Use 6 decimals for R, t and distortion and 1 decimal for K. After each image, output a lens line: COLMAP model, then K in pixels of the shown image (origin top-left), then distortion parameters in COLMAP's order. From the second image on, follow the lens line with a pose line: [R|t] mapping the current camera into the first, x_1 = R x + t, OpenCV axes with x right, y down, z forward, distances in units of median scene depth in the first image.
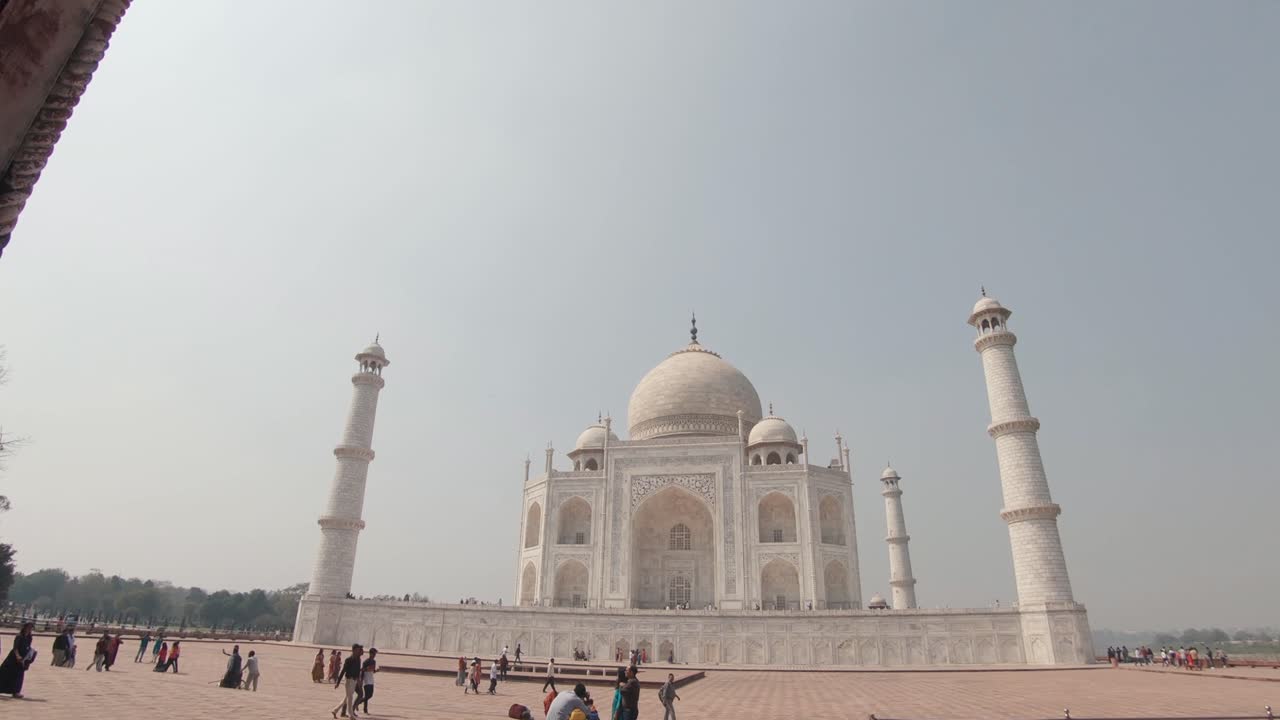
lens RADIAL K [[645.0, 0, 642.0], [0, 645.0, 346.7], [0, 0, 1]] dist [-0.100831, 0.001514]
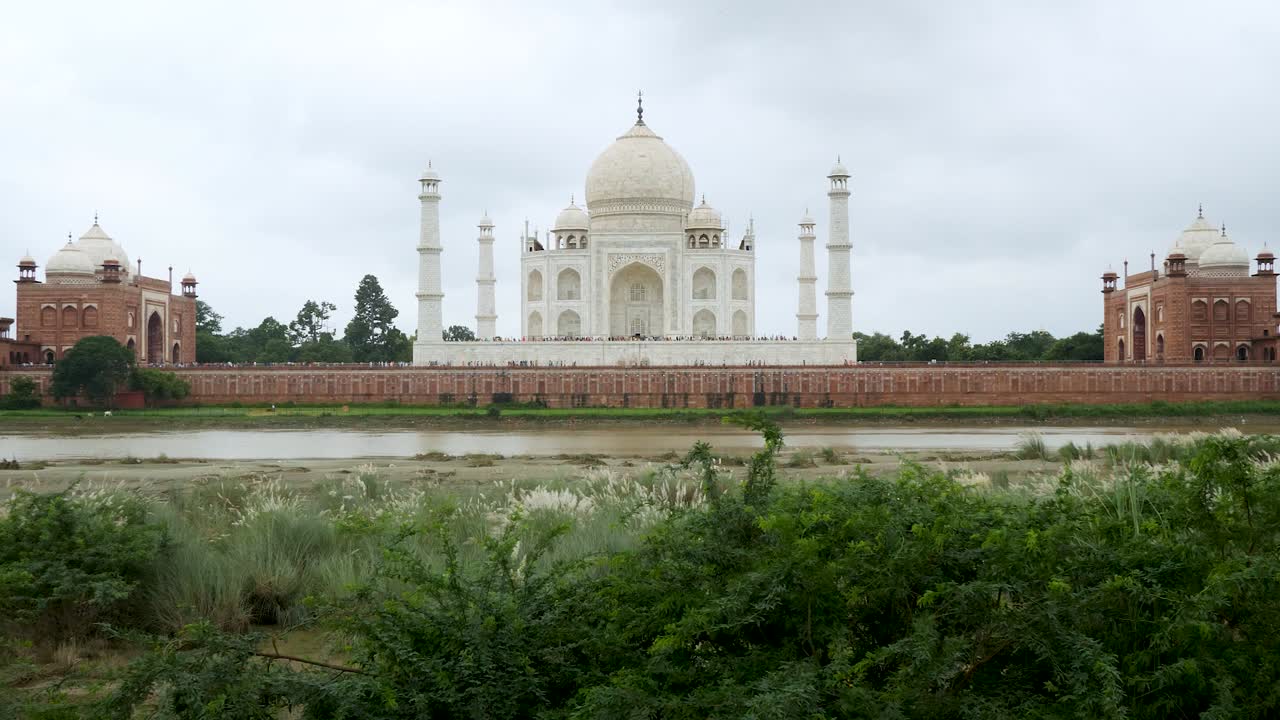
lens RADIAL K [[1483.4, 0, 638.7], [0, 1483.4, 359.1], [0, 0, 1]] dist [0.002366, -0.001191]
pose [[0.984660, -0.023493, 0.172896, -0.549796], [-0.048794, 0.914287, 0.402118, -0.964848], [-0.167523, -0.404386, 0.899115, -2.198280]]
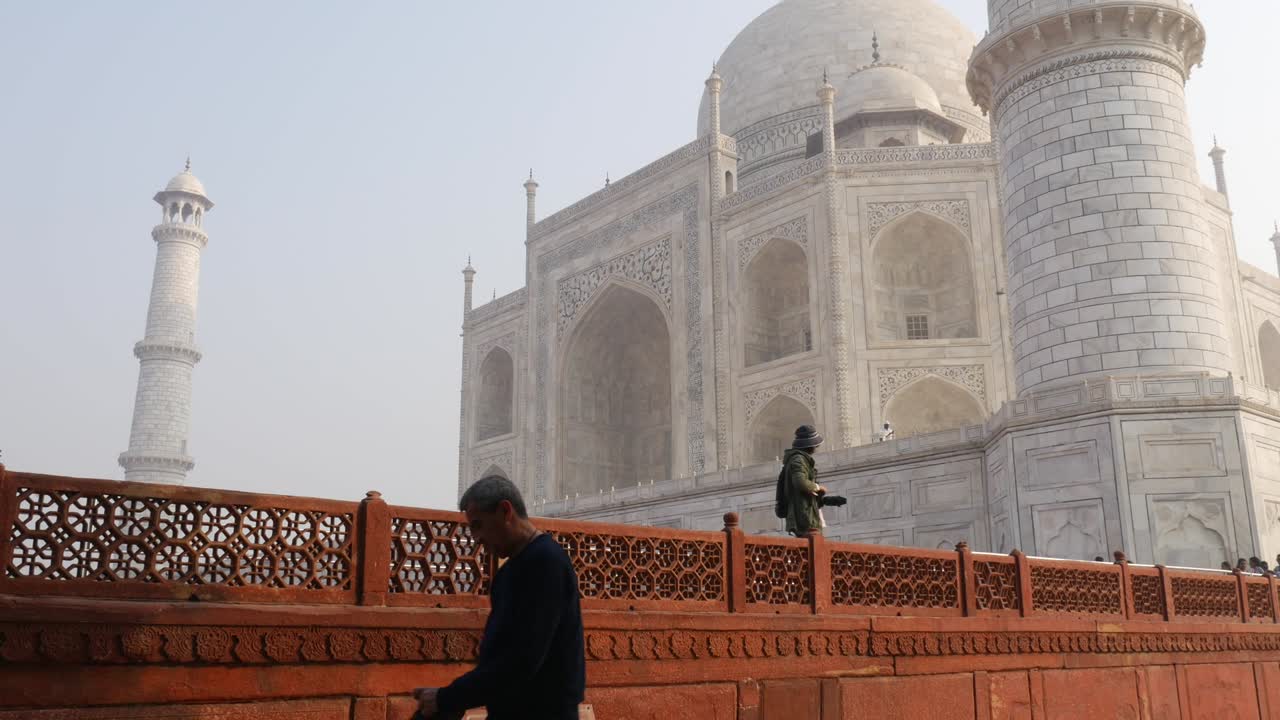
lens RADIAL K [[1101.9, 0, 638.9], [0, 1101.9, 359.8], [0, 0, 1]] dist [-0.012660, -0.004116]
pose [[0.773562, -0.186557, -0.605638, 0.535393], [0.290292, 0.953838, 0.076965, 0.214429], [0.563322, -0.235349, 0.792009, 0.369376]]
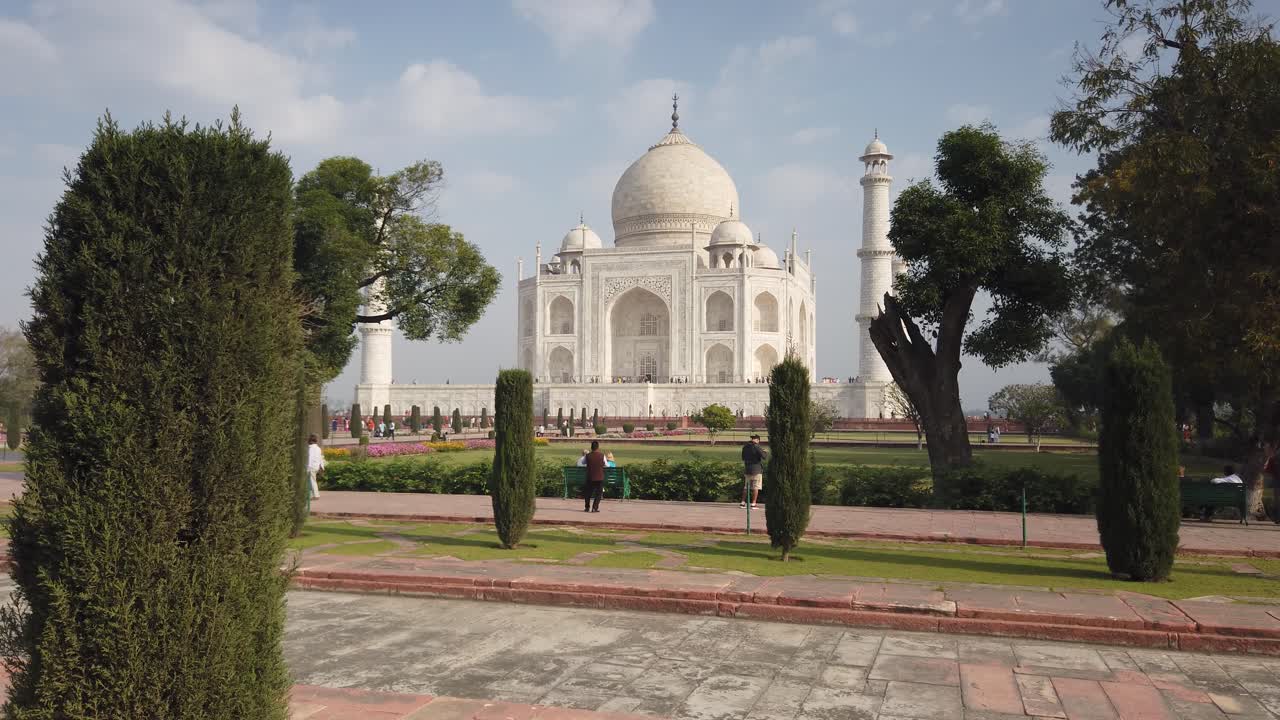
lens RADIAL K [[987.7, 0, 633.4], [0, 987.7, 353.7], [0, 0, 1]] dist [0.055581, -0.060372]
pose [[0.995484, -0.026182, -0.091247, 0.208158], [0.057857, 0.929391, 0.364535, -0.350465], [0.075260, -0.368168, 0.926708, -0.791897]]
